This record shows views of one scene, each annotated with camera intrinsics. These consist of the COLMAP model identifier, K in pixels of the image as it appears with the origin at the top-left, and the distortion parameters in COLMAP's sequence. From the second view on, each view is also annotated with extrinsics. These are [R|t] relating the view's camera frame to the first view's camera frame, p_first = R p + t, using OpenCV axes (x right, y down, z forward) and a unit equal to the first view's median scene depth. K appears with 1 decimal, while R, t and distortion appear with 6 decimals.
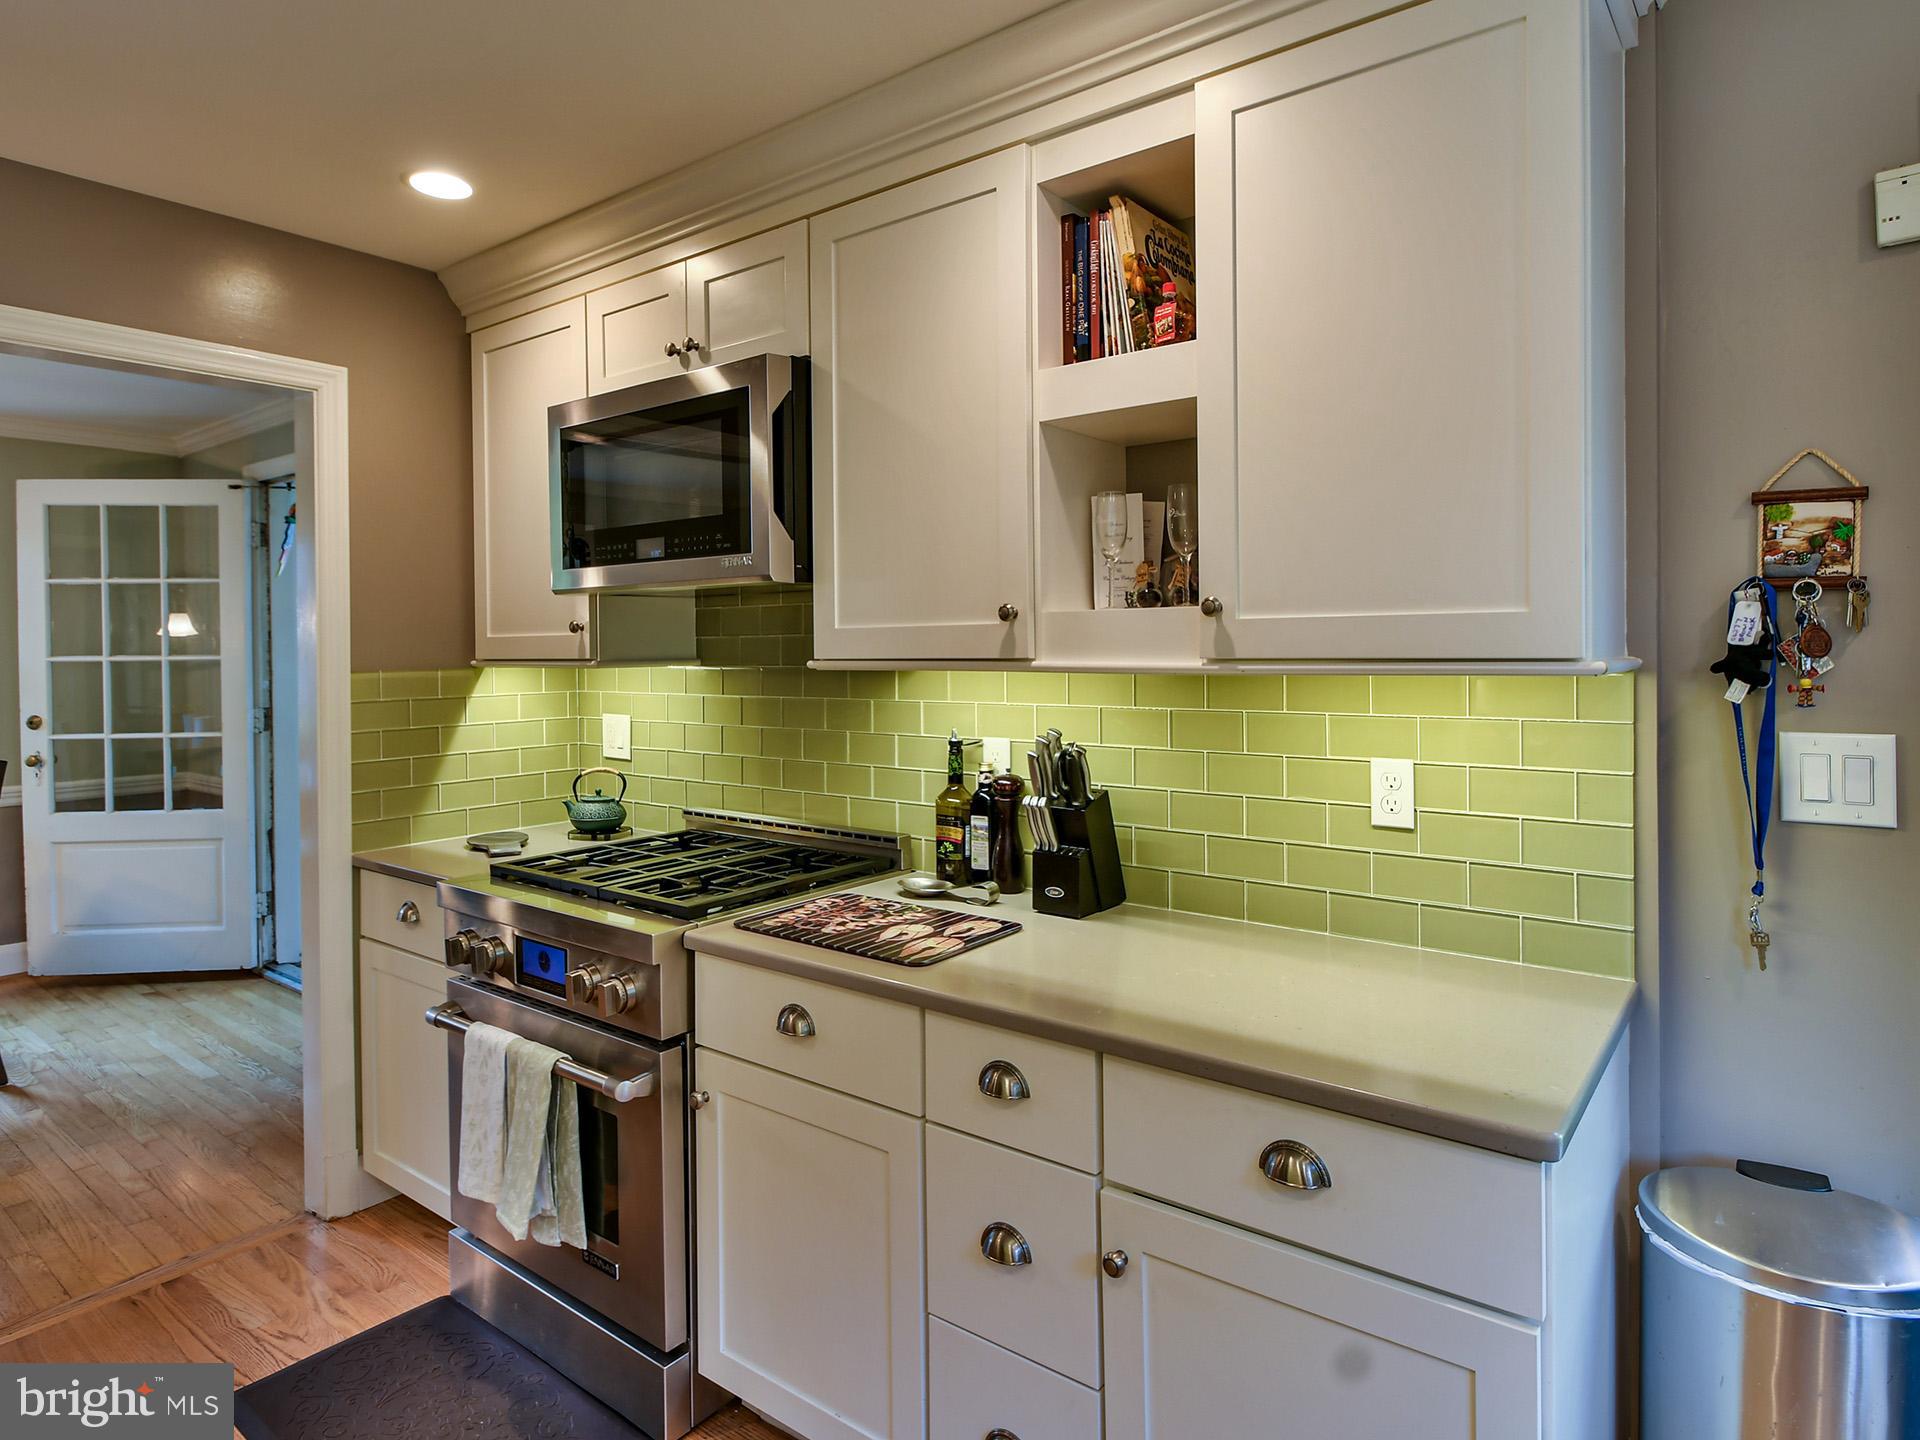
lens RADIAL K [[1042.3, 0, 955.1], [0, 1042.3, 618.0], [0, 0, 1]] dist [0.003920, 0.000629]
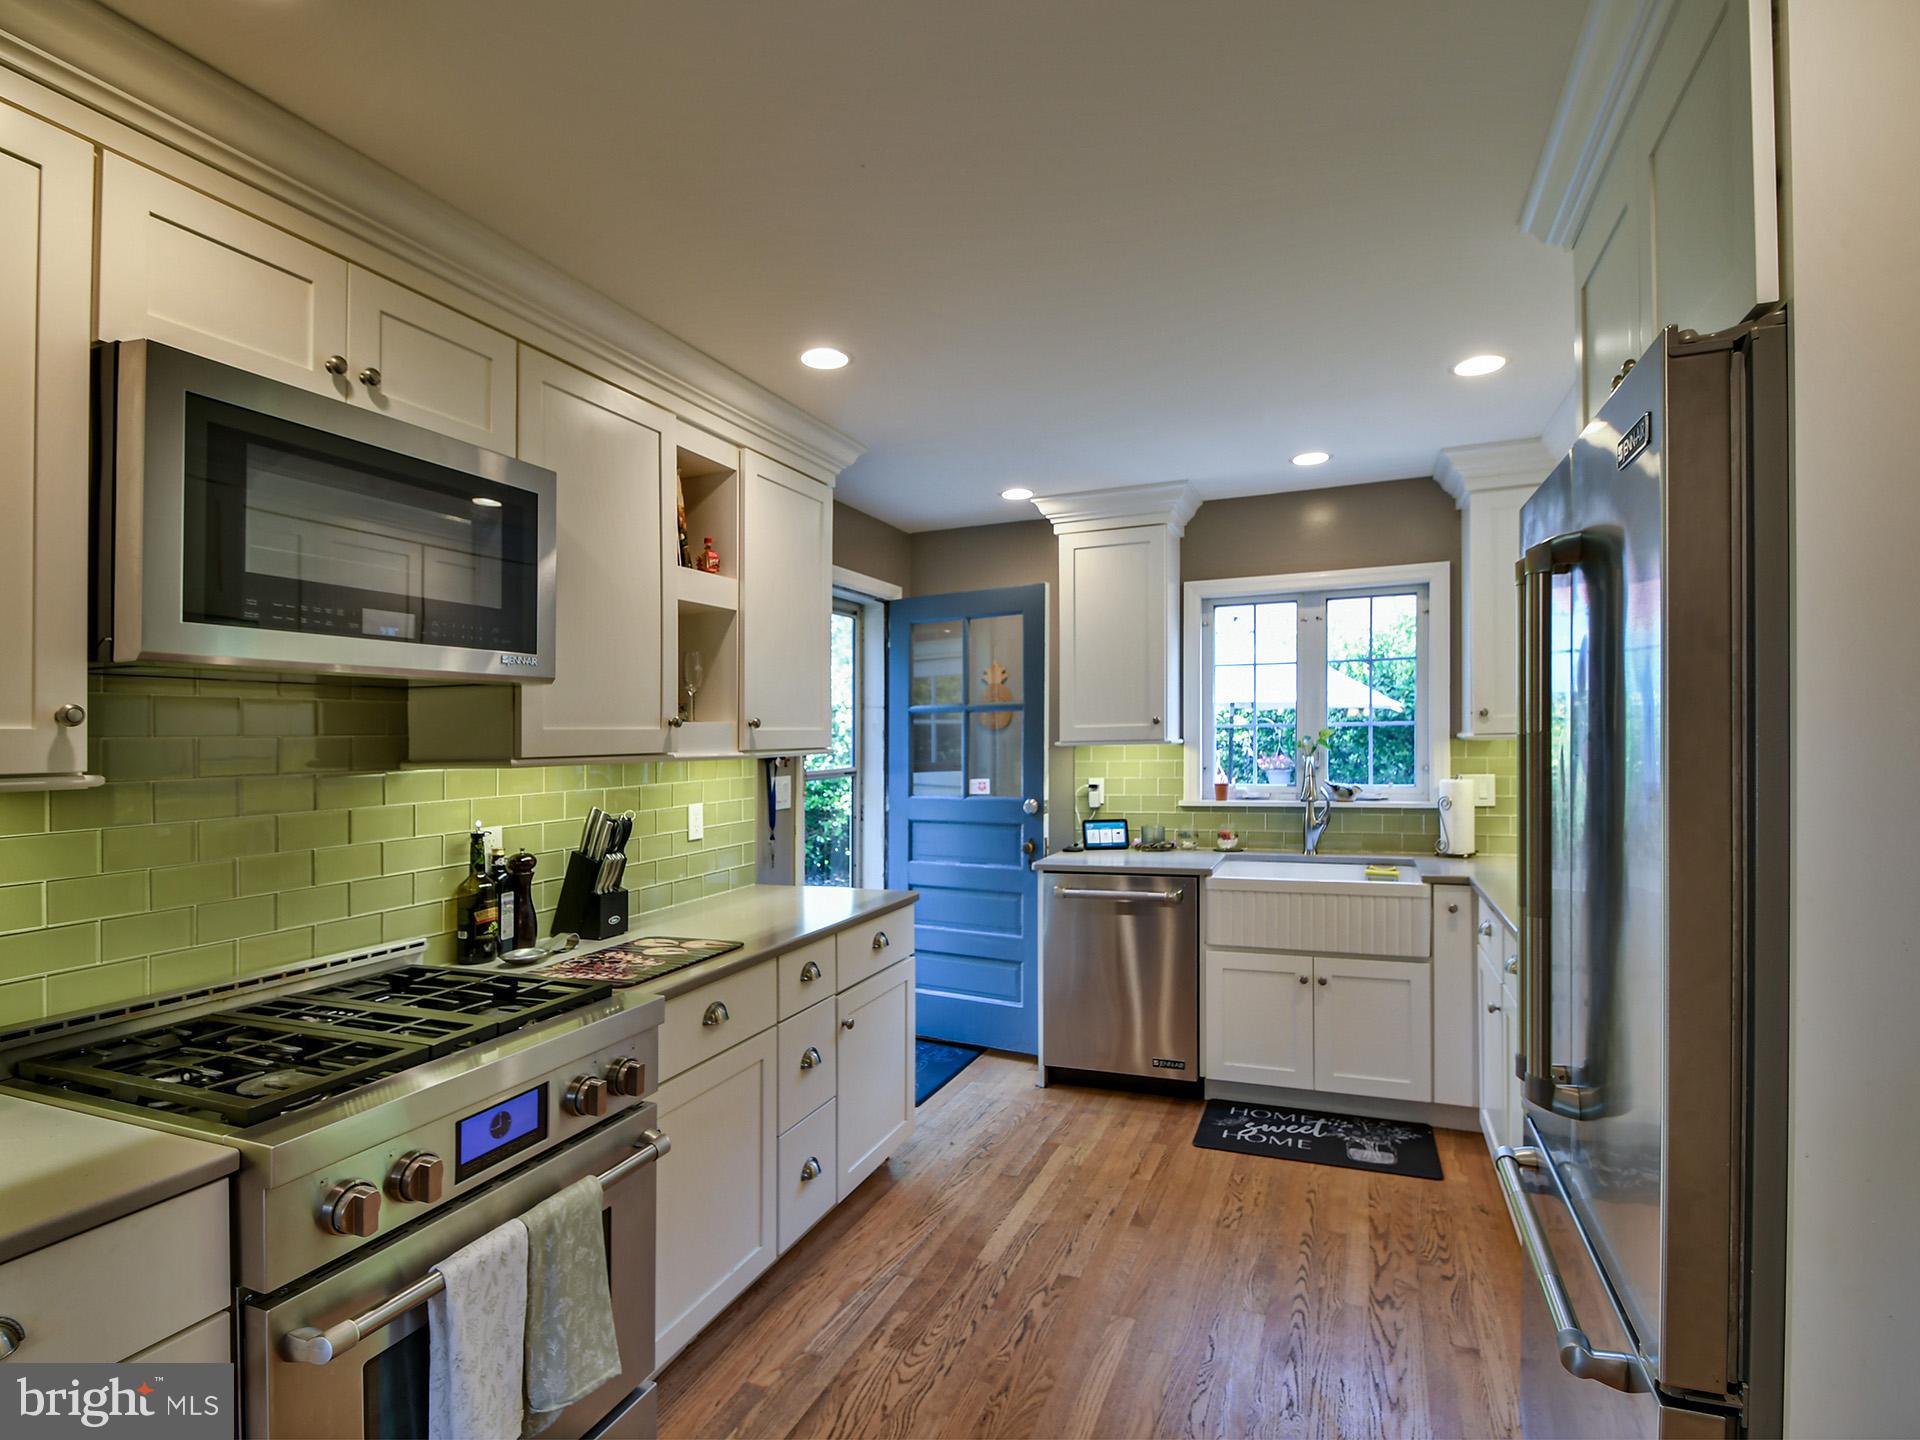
lens RADIAL K [[948.7, 0, 901.5], [0, 948.7, 722.4], [0, 0, 1]] dist [0.001341, 0.000400]
pose [[-0.195268, 0.031473, 0.980245, -1.143620], [-0.005839, 0.999430, -0.033252, 0.032948], [-0.980732, -0.012216, -0.194973, 0.800537]]
